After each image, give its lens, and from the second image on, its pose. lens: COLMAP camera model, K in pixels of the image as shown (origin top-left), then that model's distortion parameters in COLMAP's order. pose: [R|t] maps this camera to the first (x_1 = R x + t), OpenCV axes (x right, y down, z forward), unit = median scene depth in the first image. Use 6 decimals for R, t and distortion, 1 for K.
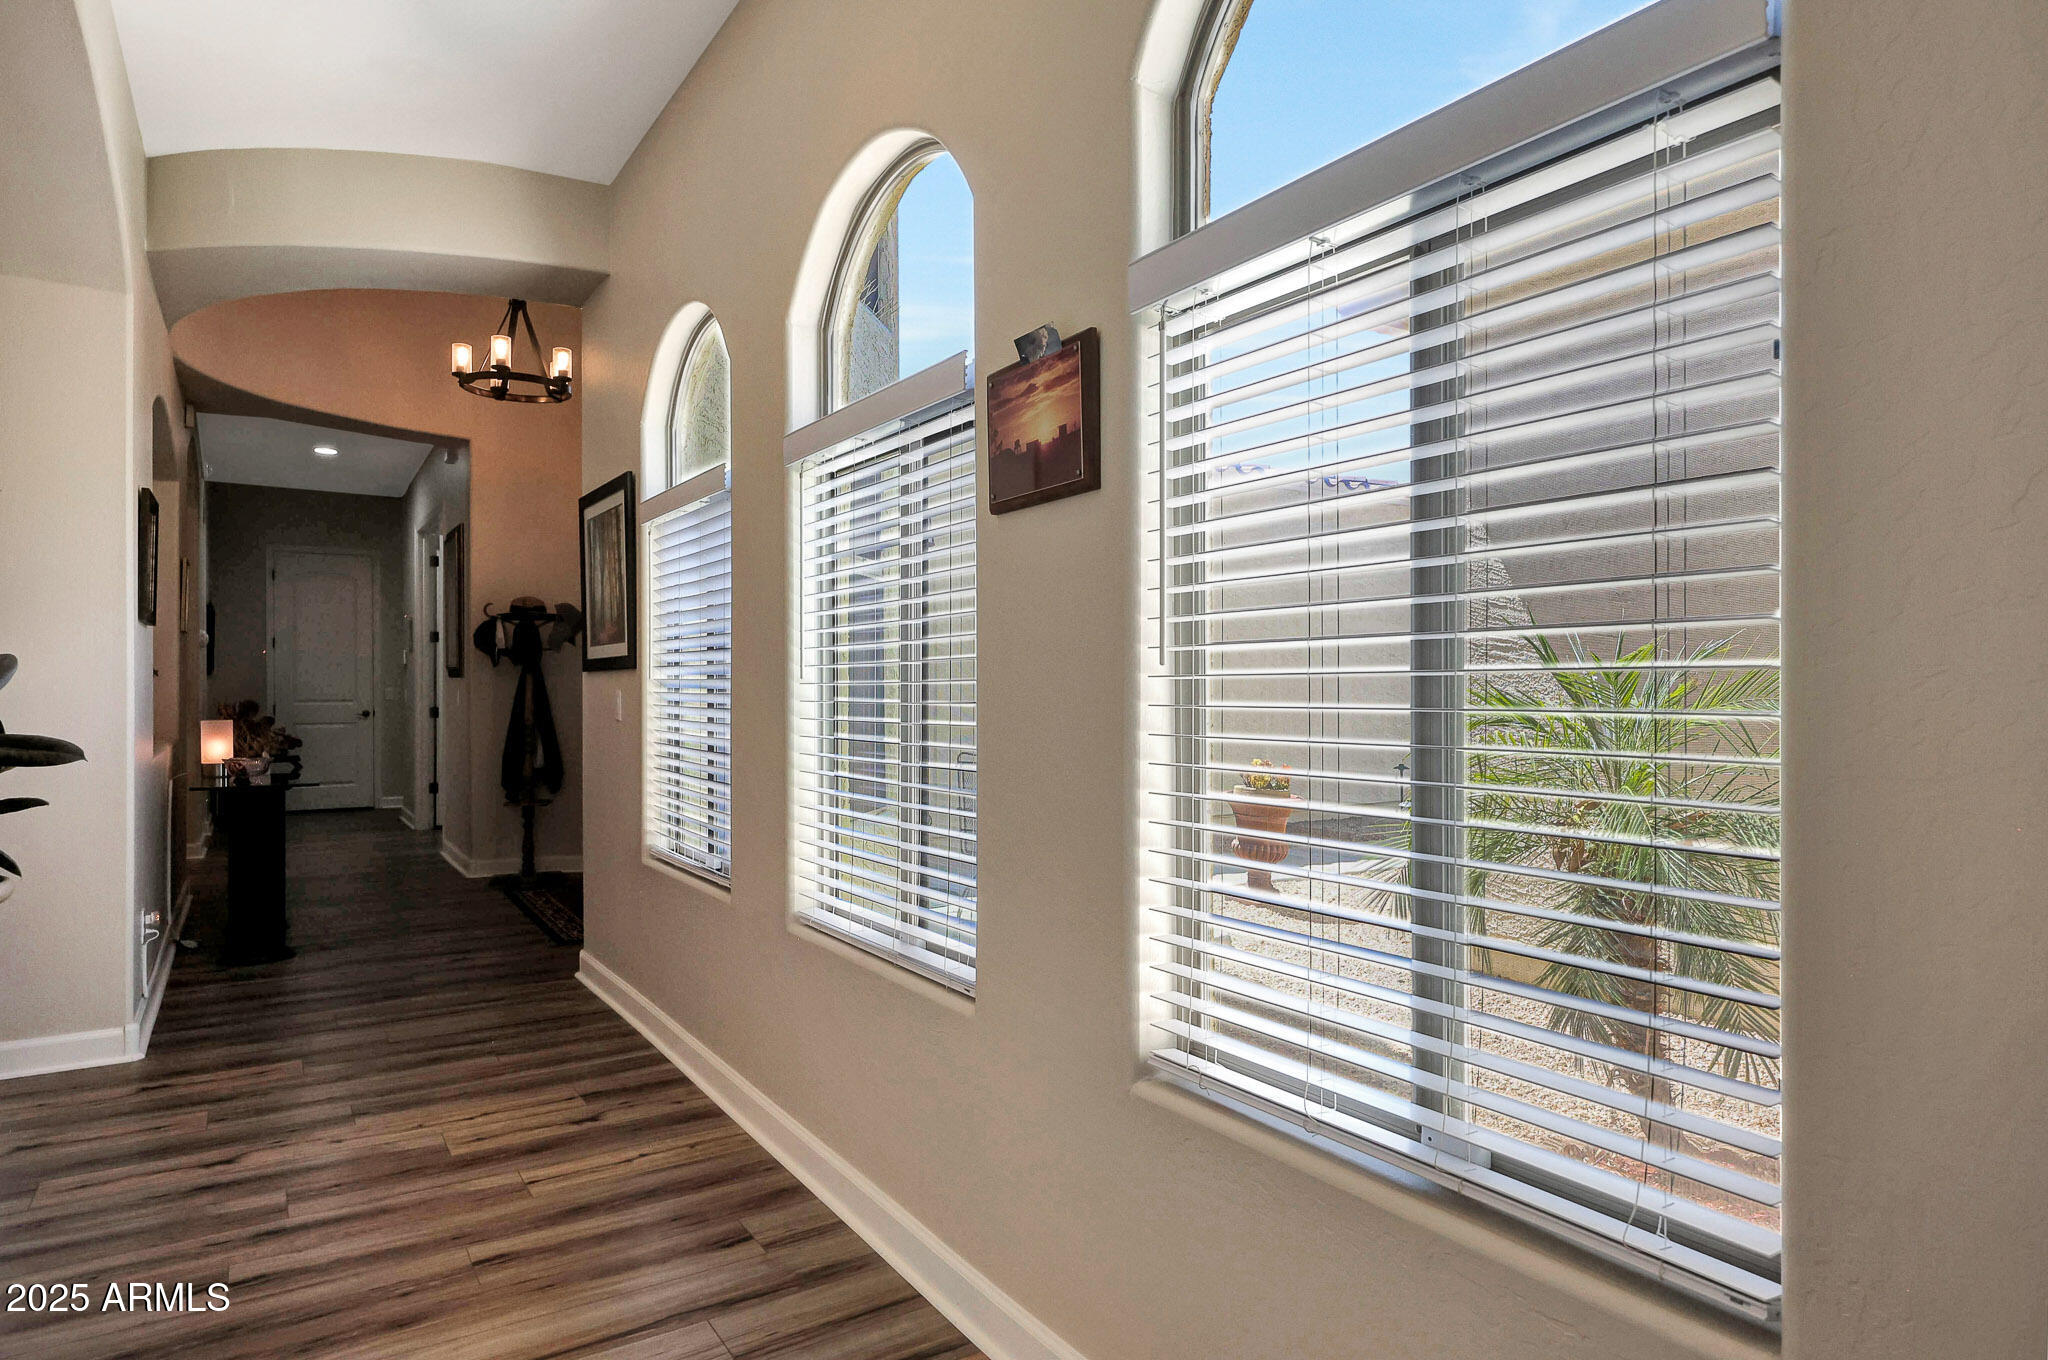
lens RADIAL K [[1130.8, 0, 1017.1], [0, 1130.8, 680.7], [0, 0, 1]] dist [0.002615, 0.003755]
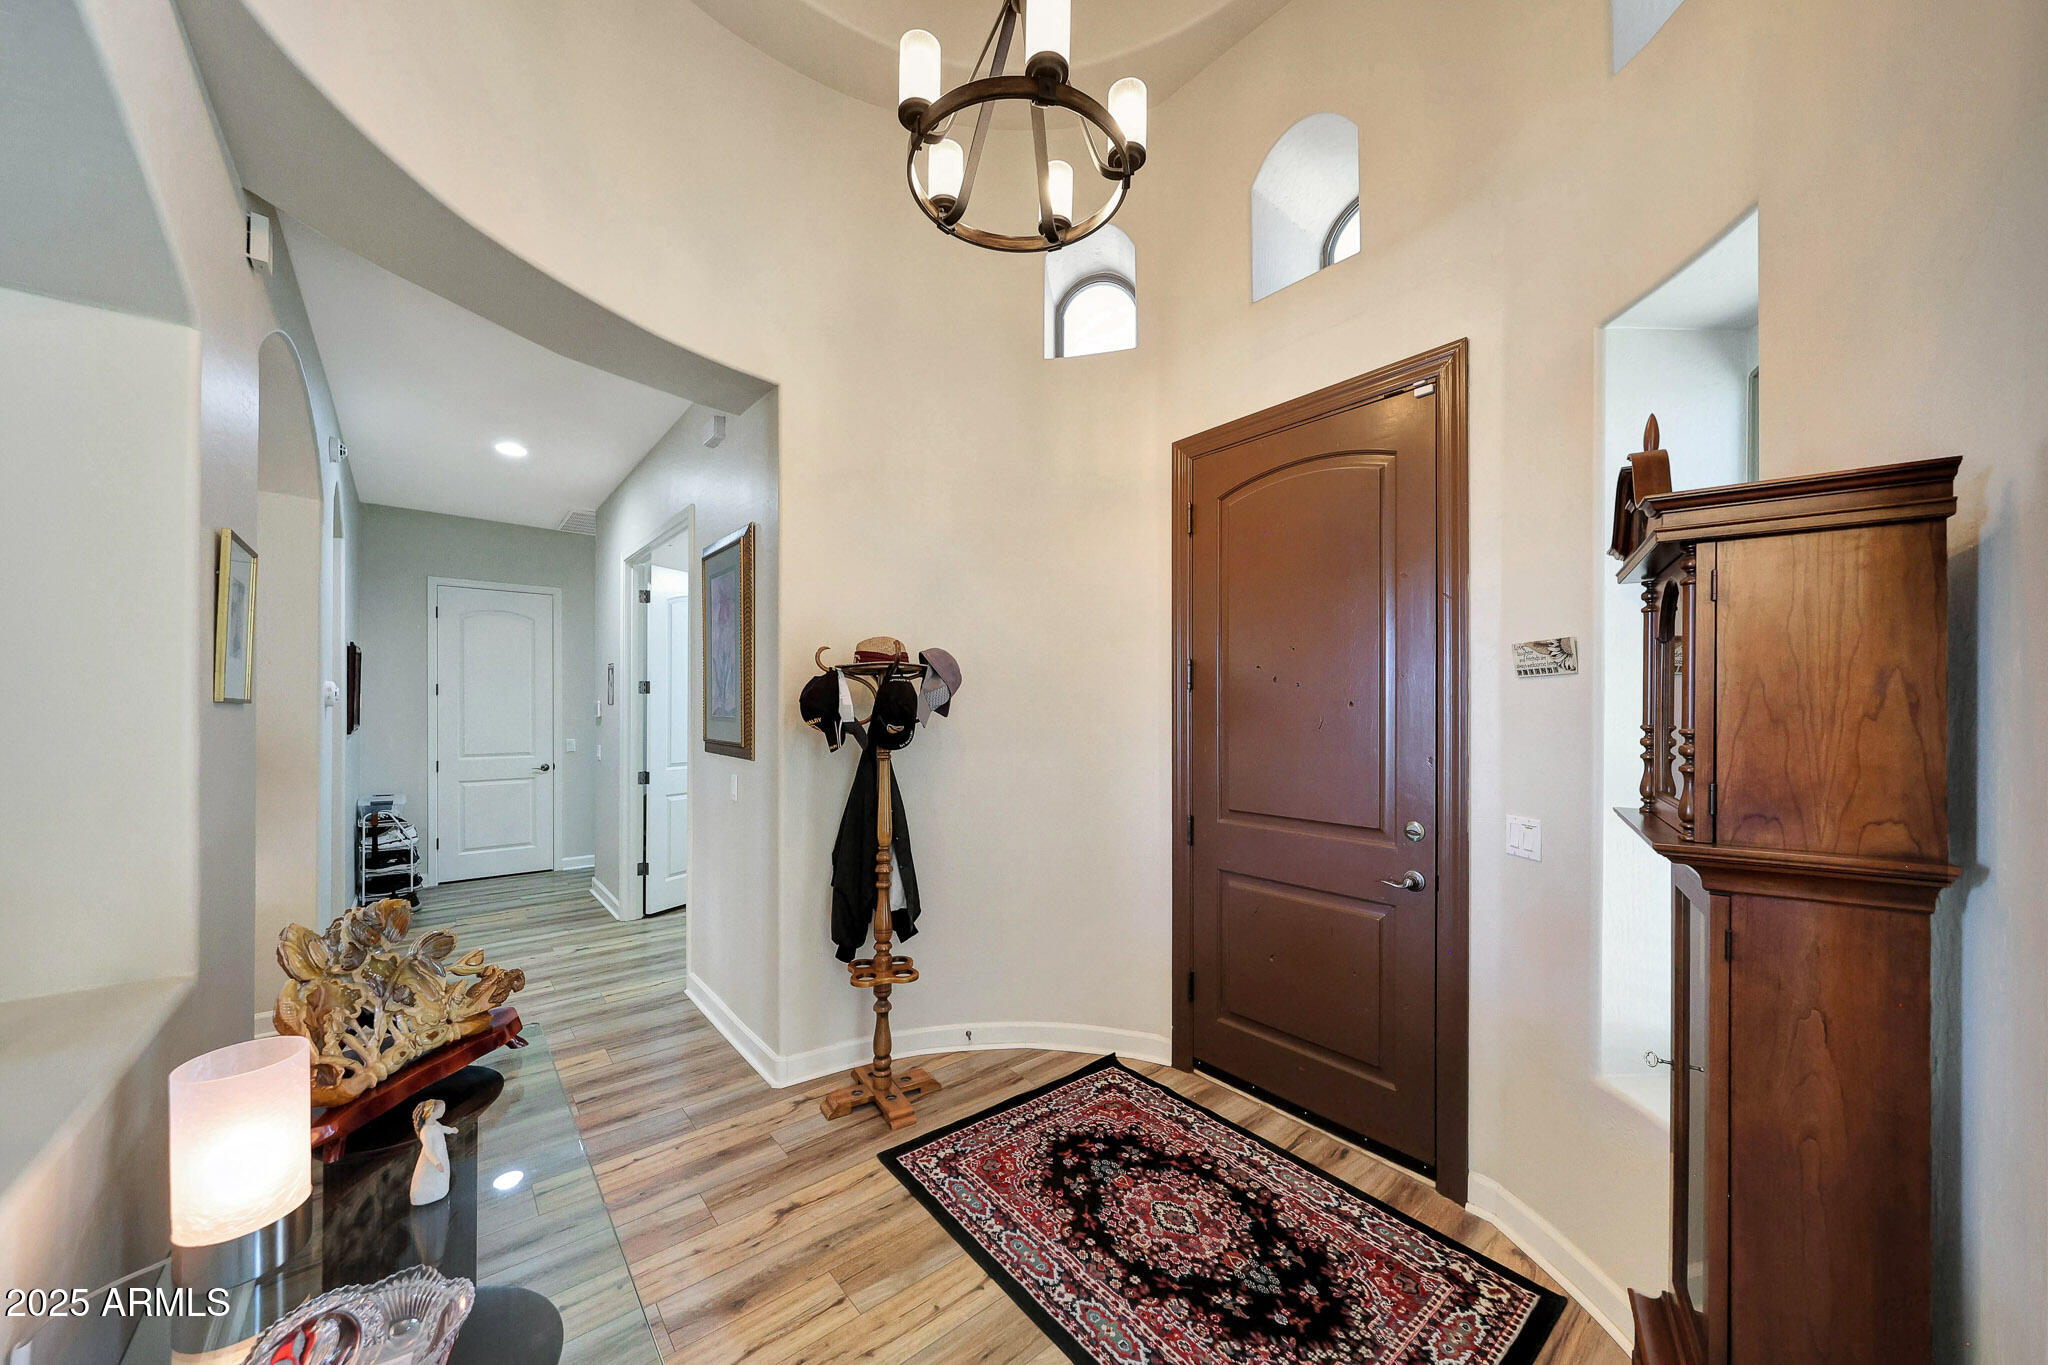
lens RADIAL K [[726.9, 0, 1017.0], [0, 726.9, 710.7], [0, 0, 1]] dist [0.005989, -0.001179]
pose [[0.995372, 0.008345, 0.095734, -0.395085], [-0.009048, 0.999935, 0.006910, -0.037441], [-0.095670, -0.007744, 0.995383, 0.592681]]
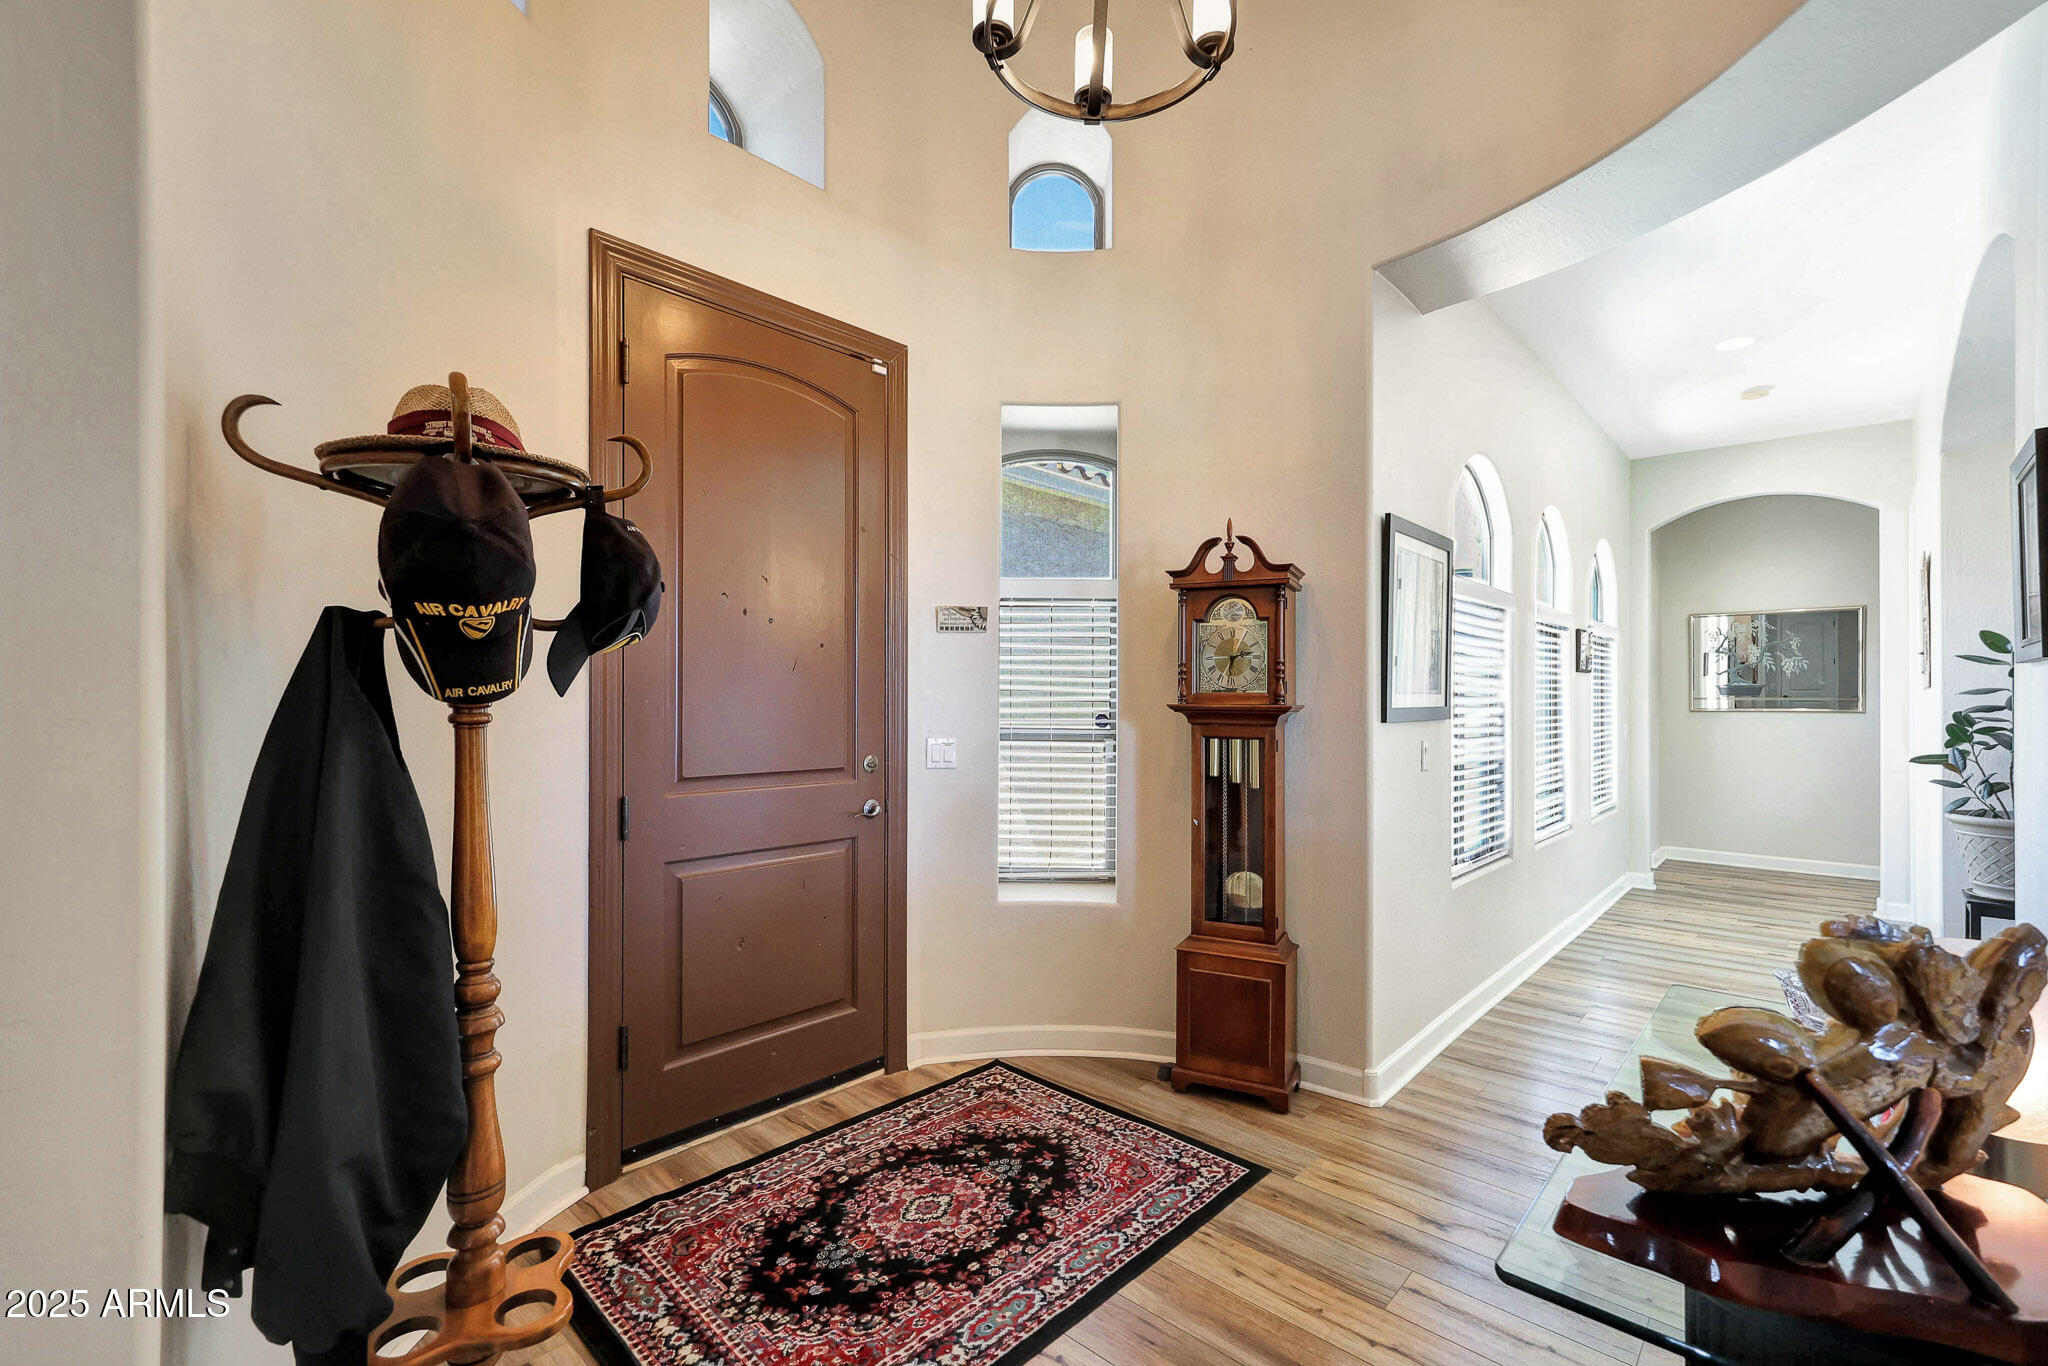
lens RADIAL K [[874.5, 0, 1019.7], [0, 874.5, 697.1], [0, 0, 1]] dist [0.004355, -0.000191]
pose [[-0.220335, 0.009842, 0.975375, -0.640523], [-0.005060, 0.999924, -0.011233, -0.009397], [-0.975411, -0.007411, -0.220268, 0.947641]]
